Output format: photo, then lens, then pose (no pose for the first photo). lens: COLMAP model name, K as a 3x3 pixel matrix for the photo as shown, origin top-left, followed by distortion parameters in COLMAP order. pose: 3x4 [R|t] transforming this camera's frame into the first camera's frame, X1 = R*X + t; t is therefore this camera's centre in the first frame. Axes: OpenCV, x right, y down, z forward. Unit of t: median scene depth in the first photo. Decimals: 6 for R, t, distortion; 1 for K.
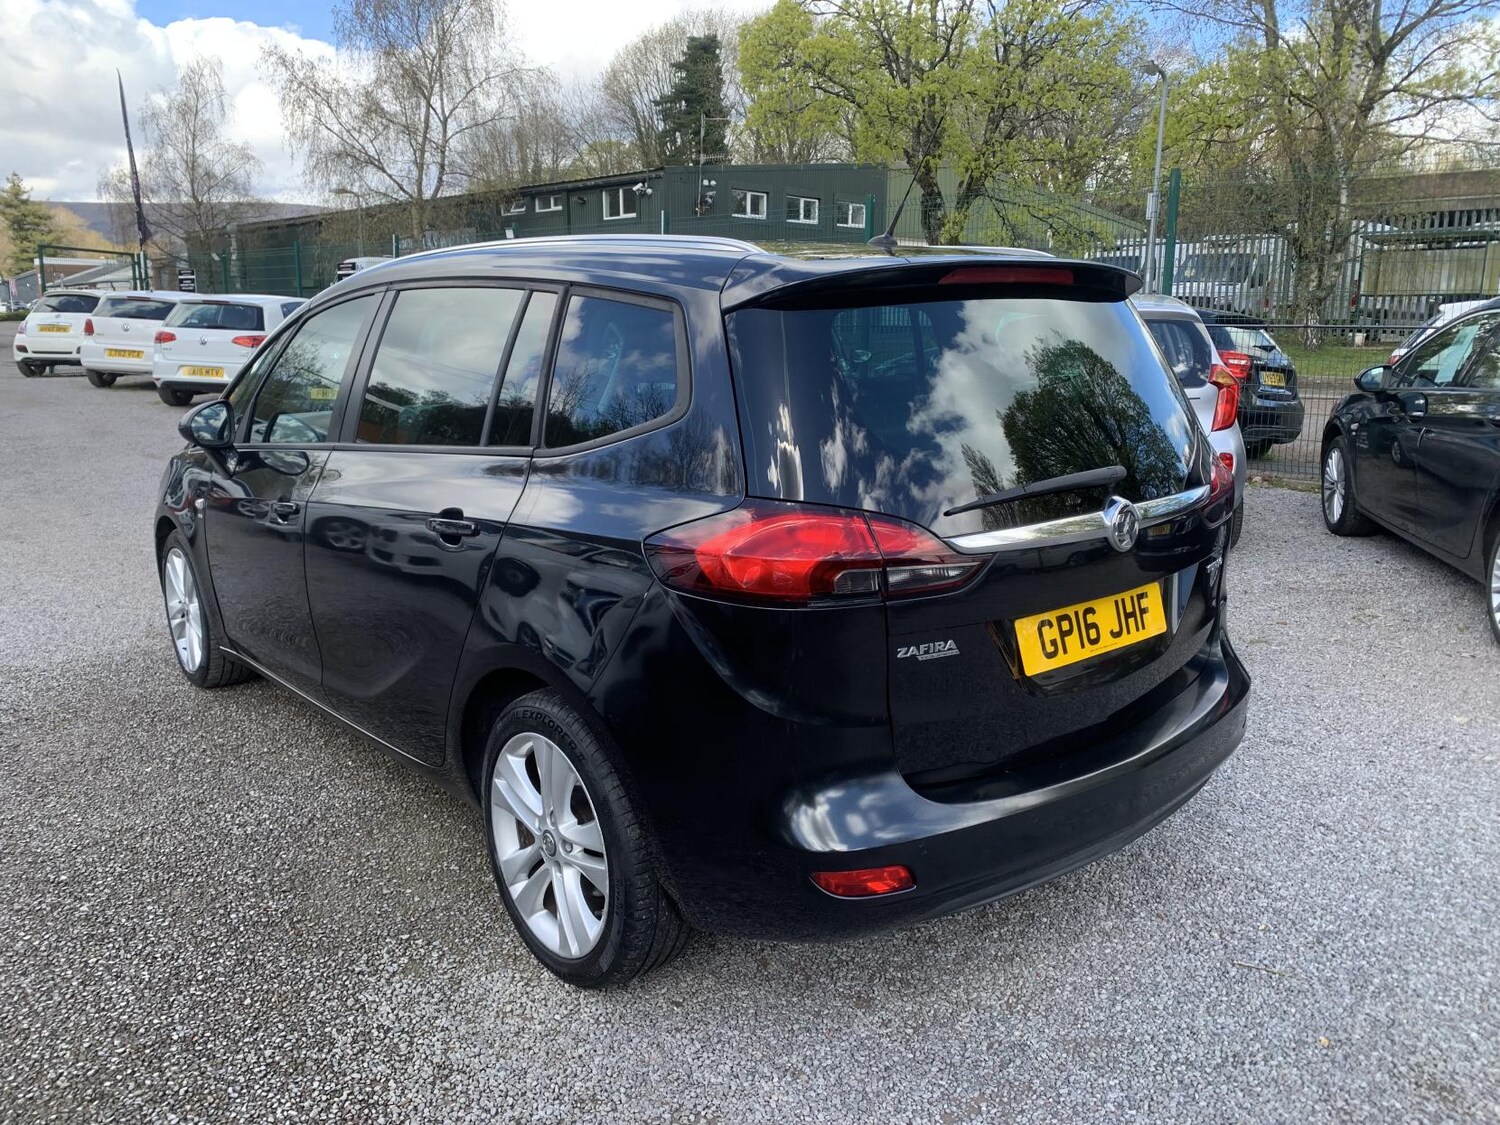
lens RADIAL K [[1133.5, 0, 762.2], [0, 1133.5, 562.5], [0, 0, 1]] dist [0.000485, 0.002103]
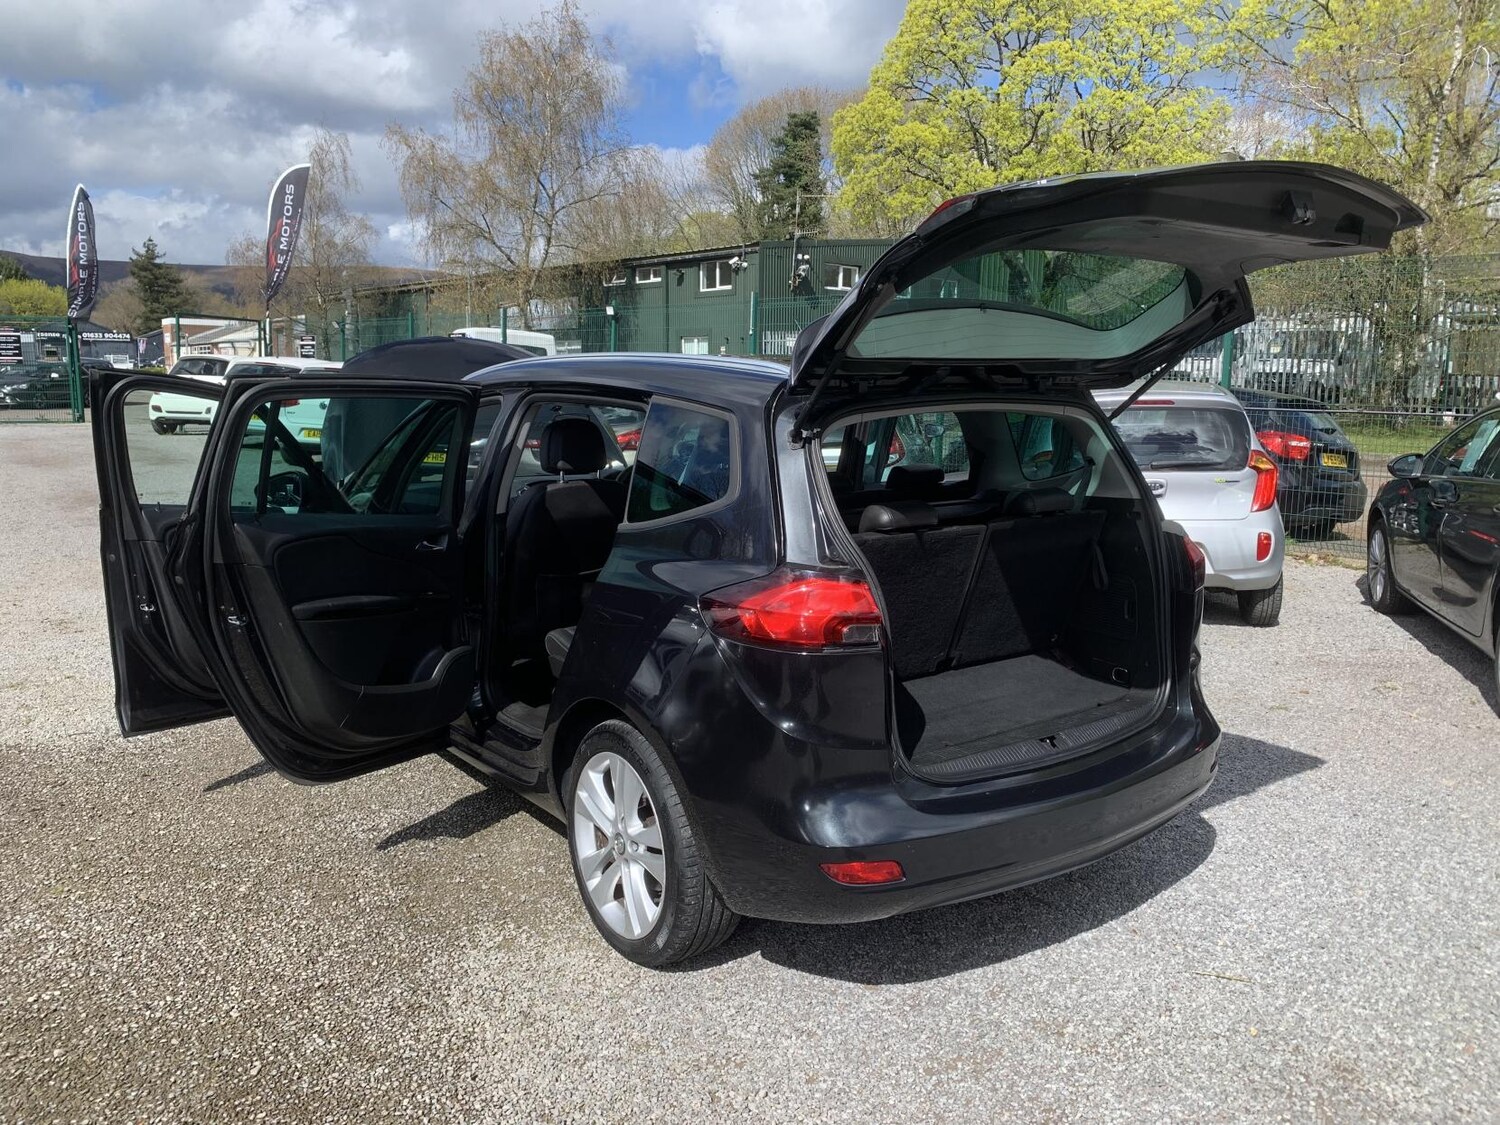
lens RADIAL K [[1133.5, 0, 762.2], [0, 1133.5, 562.5], [0, 0, 1]] dist [0.000485, 0.002103]
pose [[0.996700, 0.023052, -0.077826, 0.052640], [-0.027430, 0.998073, -0.055662, 0.008547], [0.076392, 0.057613, 0.995412, -0.220051]]
